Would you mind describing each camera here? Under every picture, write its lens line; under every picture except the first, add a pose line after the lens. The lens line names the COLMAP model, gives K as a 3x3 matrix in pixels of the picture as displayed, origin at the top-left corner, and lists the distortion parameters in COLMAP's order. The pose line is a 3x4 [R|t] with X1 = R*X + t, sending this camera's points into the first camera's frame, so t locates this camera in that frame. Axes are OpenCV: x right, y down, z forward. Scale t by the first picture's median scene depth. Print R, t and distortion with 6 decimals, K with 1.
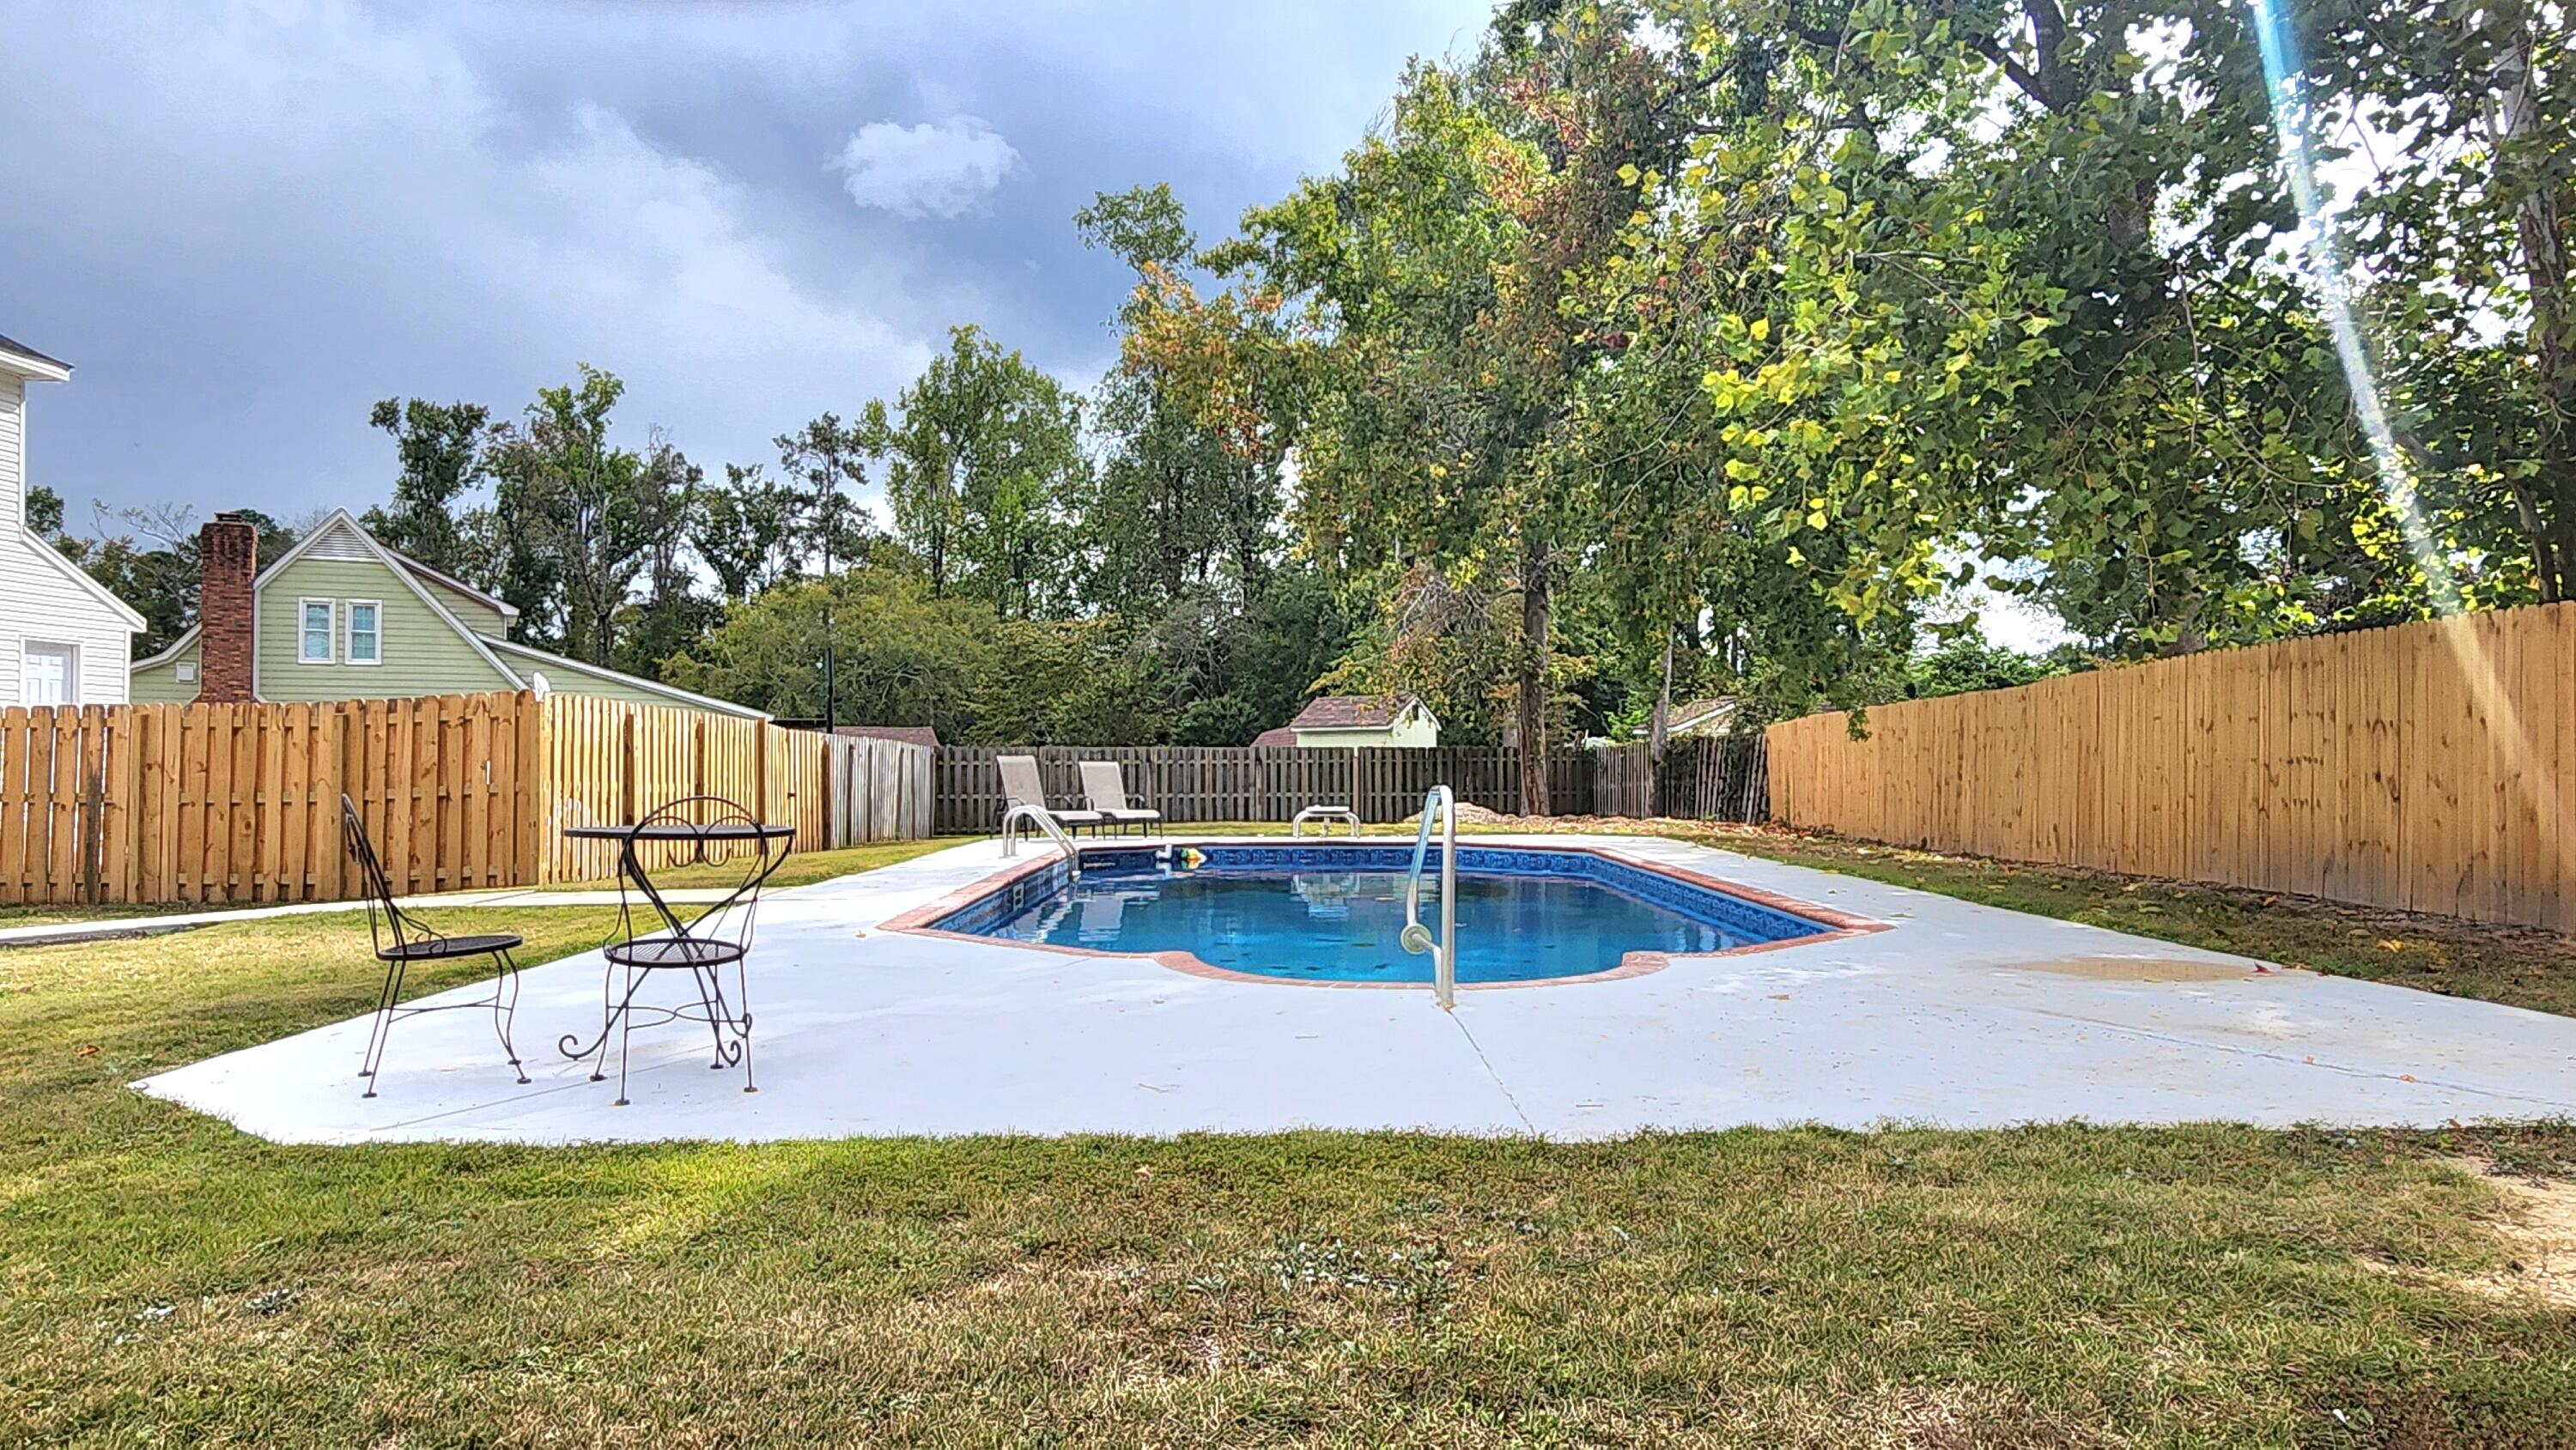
lens RADIAL K [[1682.2, 0, 1276.6], [0, 1682.2, 747.3], [0, 0, 1]] dist [0.001495, 0.000696]
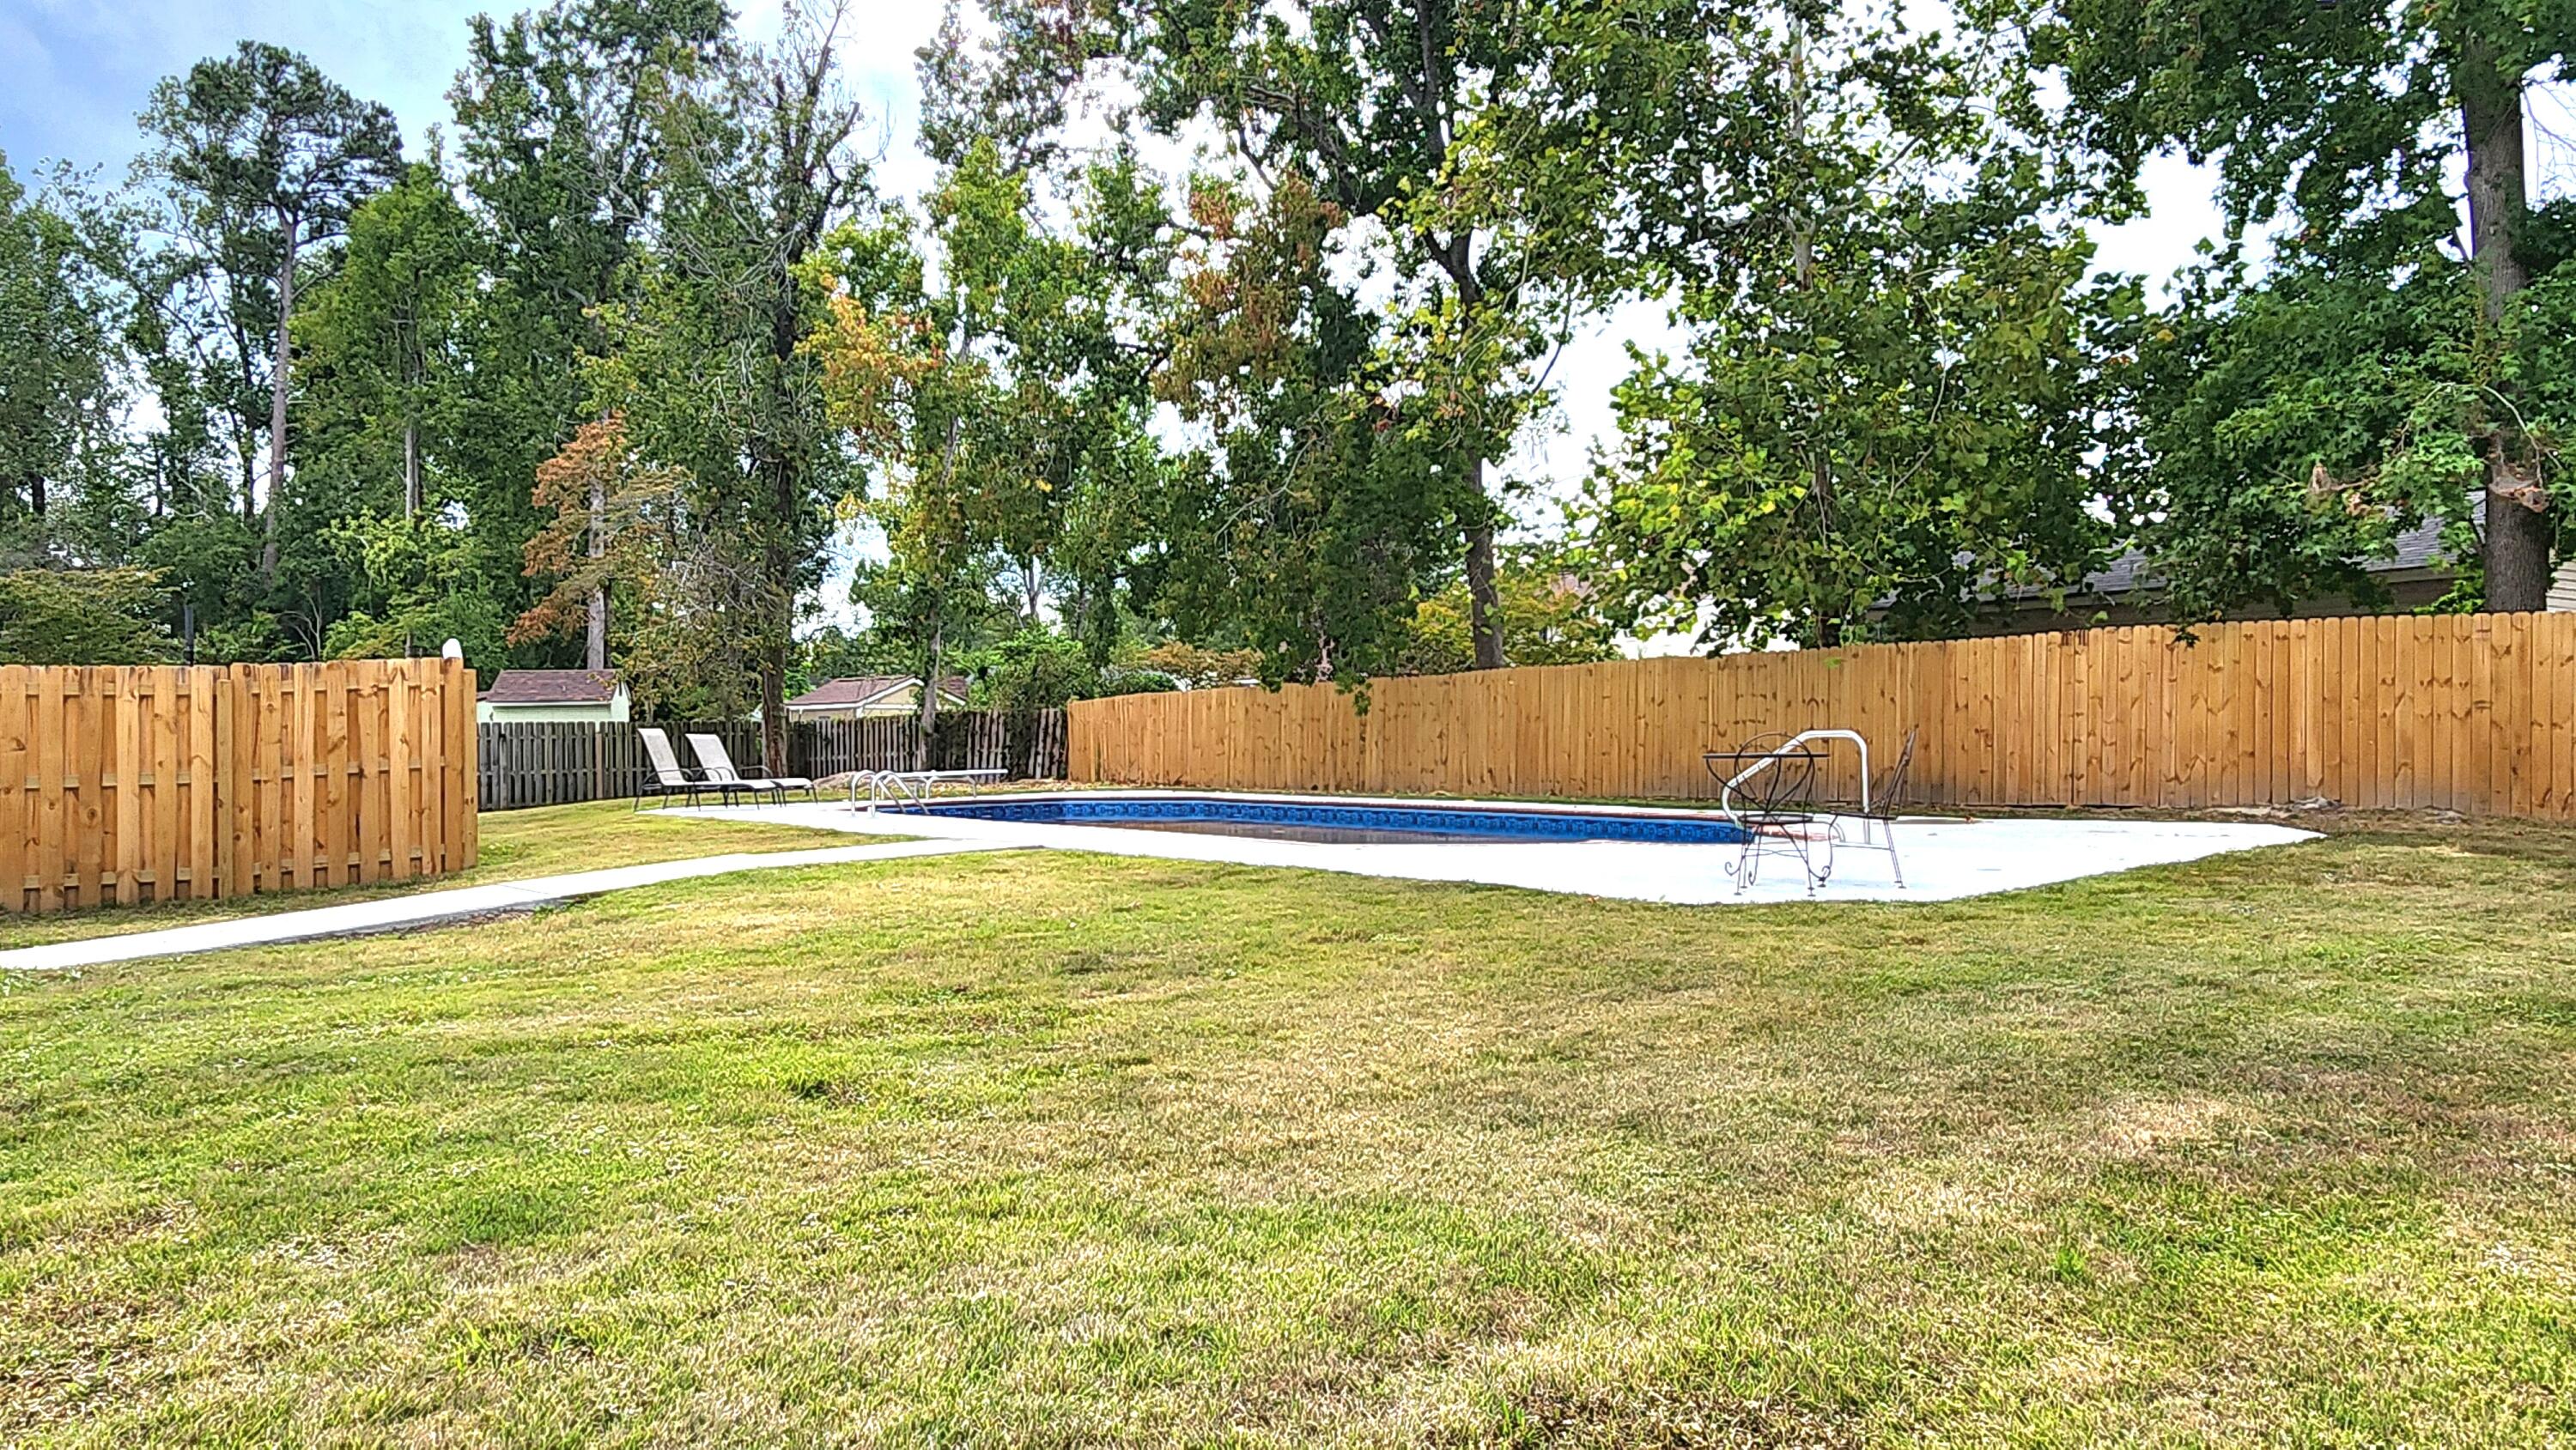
lens RADIAL K [[1682.2, 0, 1285.5], [0, 1682.2, 723.3], [0, 0, 1]] dist [0.001495, 0.000696]
pose [[0.744552, -0.004270, 0.667551, -0.119537], [0.005297, 0.999986, 0.000490, 0.000796], [-0.667544, 0.003171, 0.744564, 0.000860]]
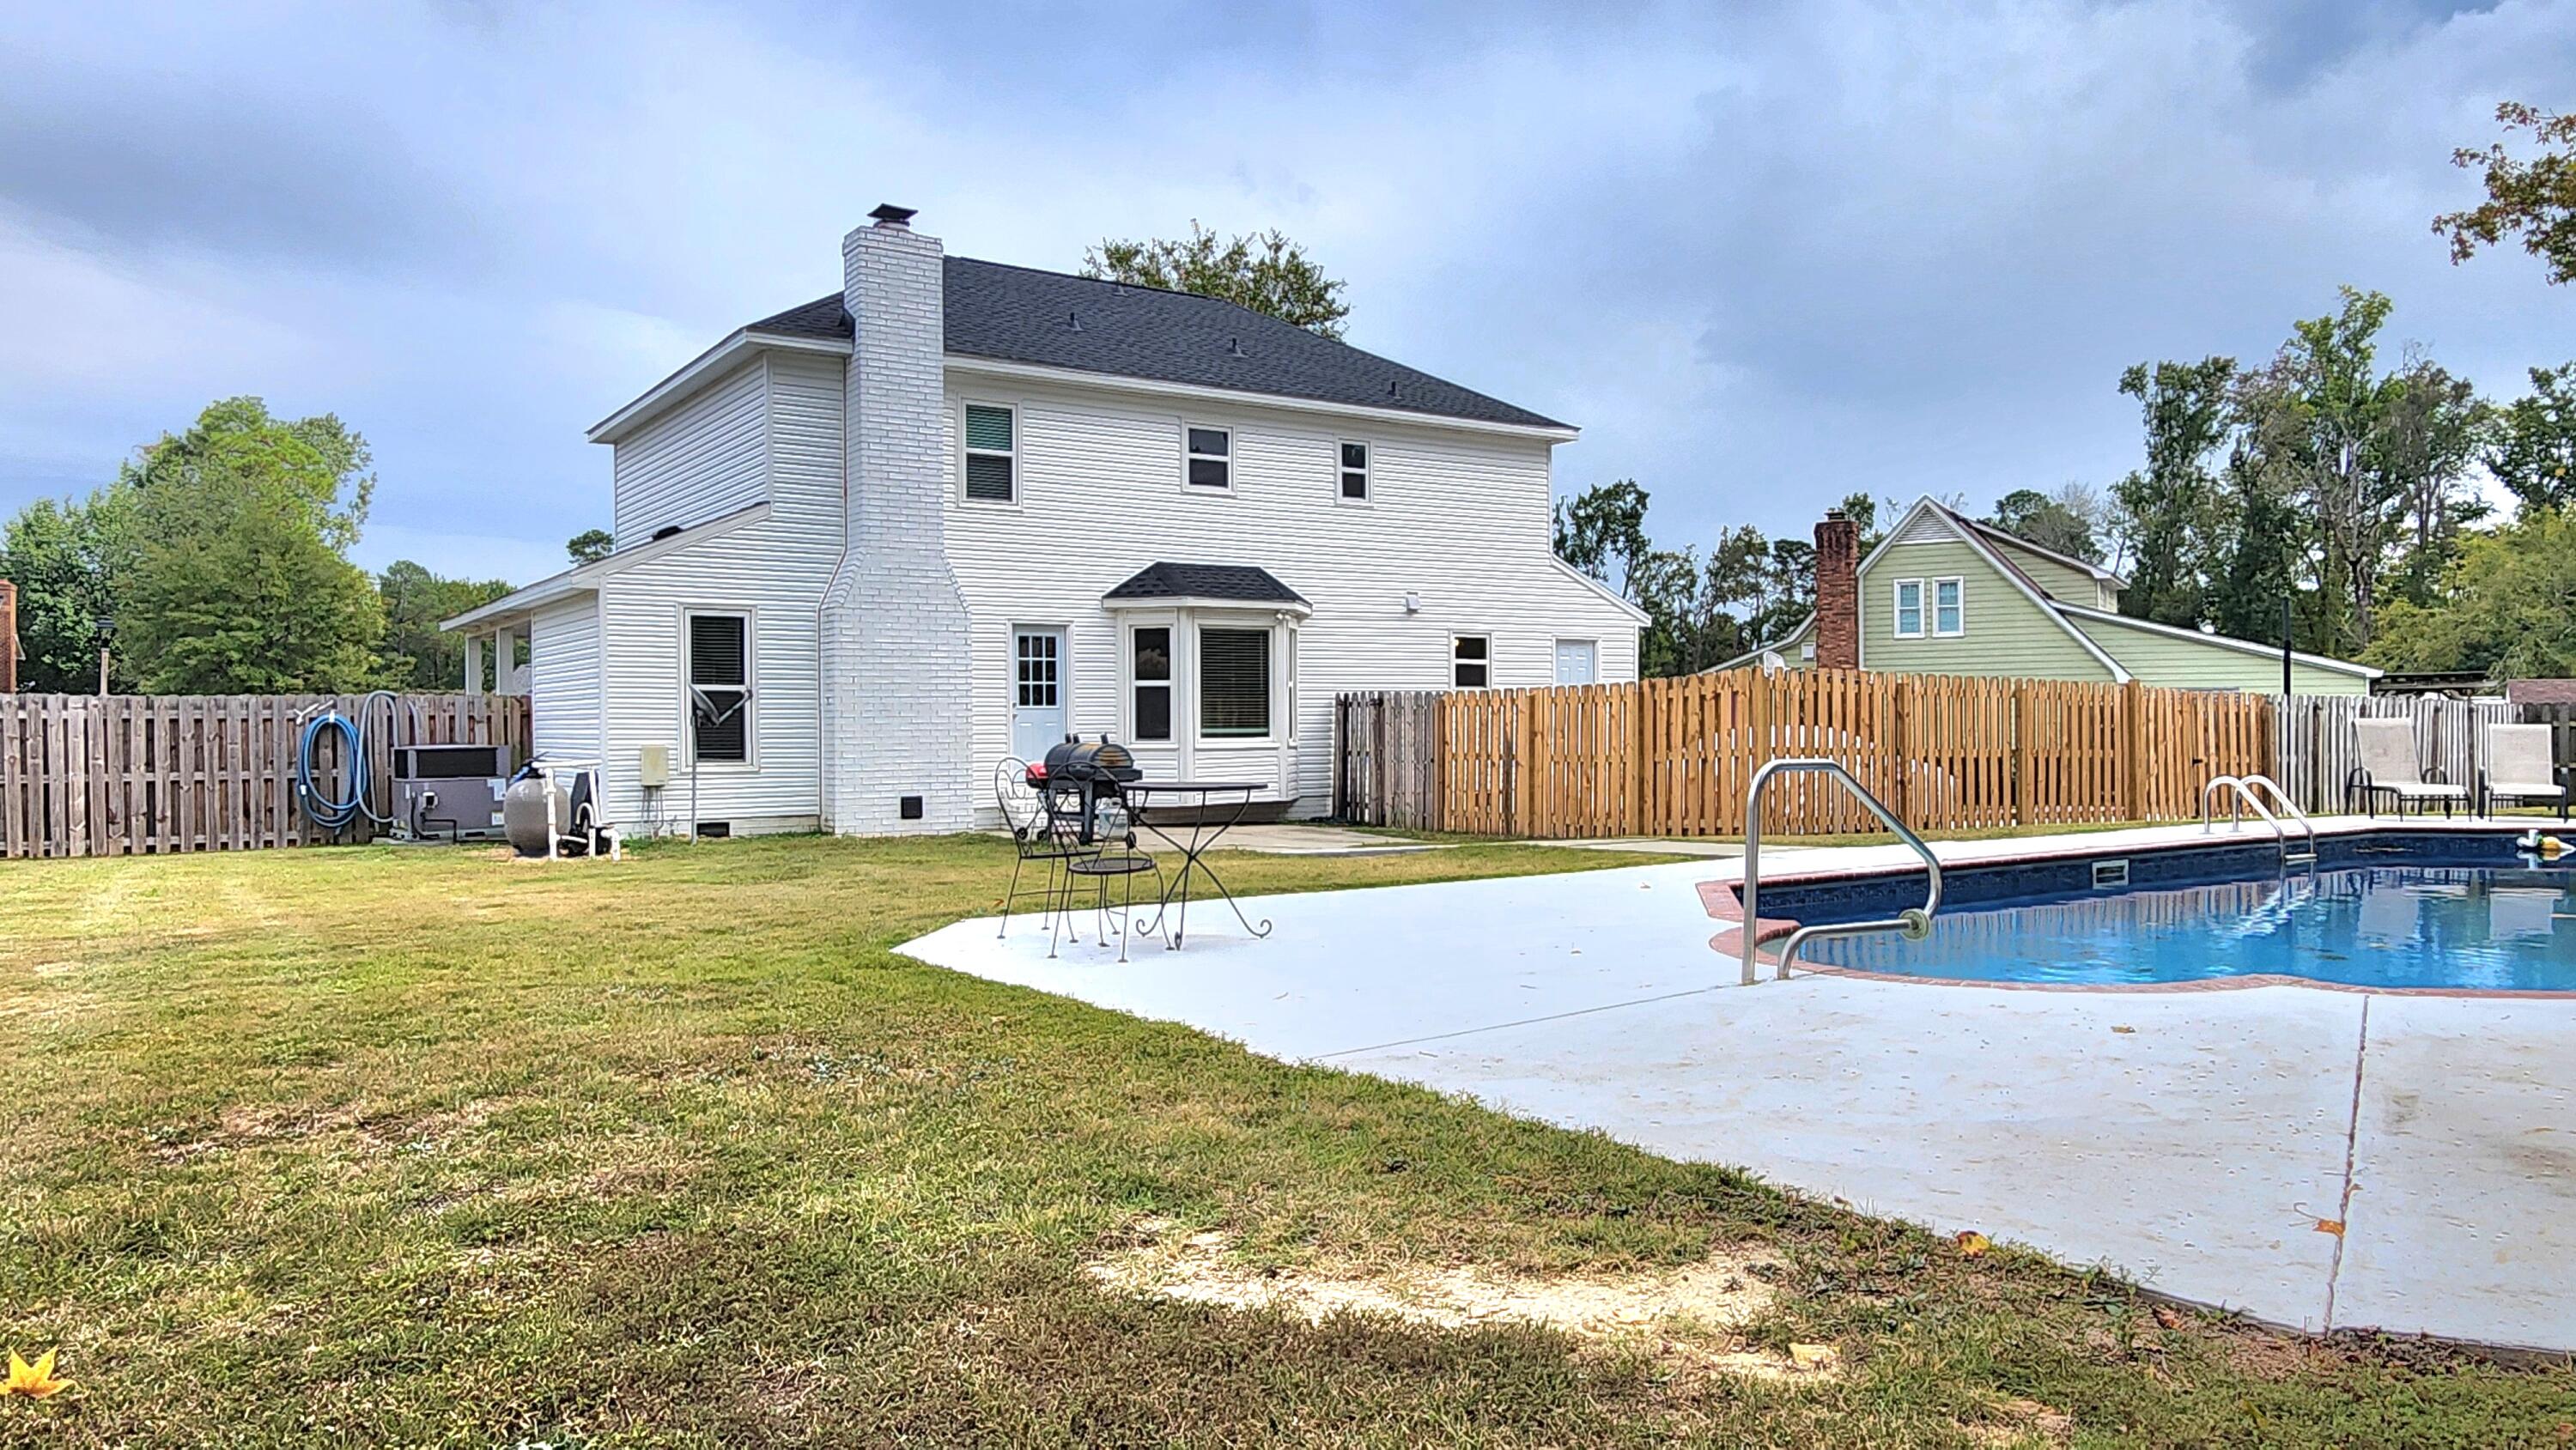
lens RADIAL K [[1682.2, 0, 1281.5], [0, 1682.2, 727.5], [0, 0, 1]] dist [0.001495, 0.000696]
pose [[0.547229, -0.005024, -0.836968, 0.054751], [0.014479, 0.999889, 0.003464, -0.000165], [0.836857, -0.014014, 0.547242, 0.017493]]
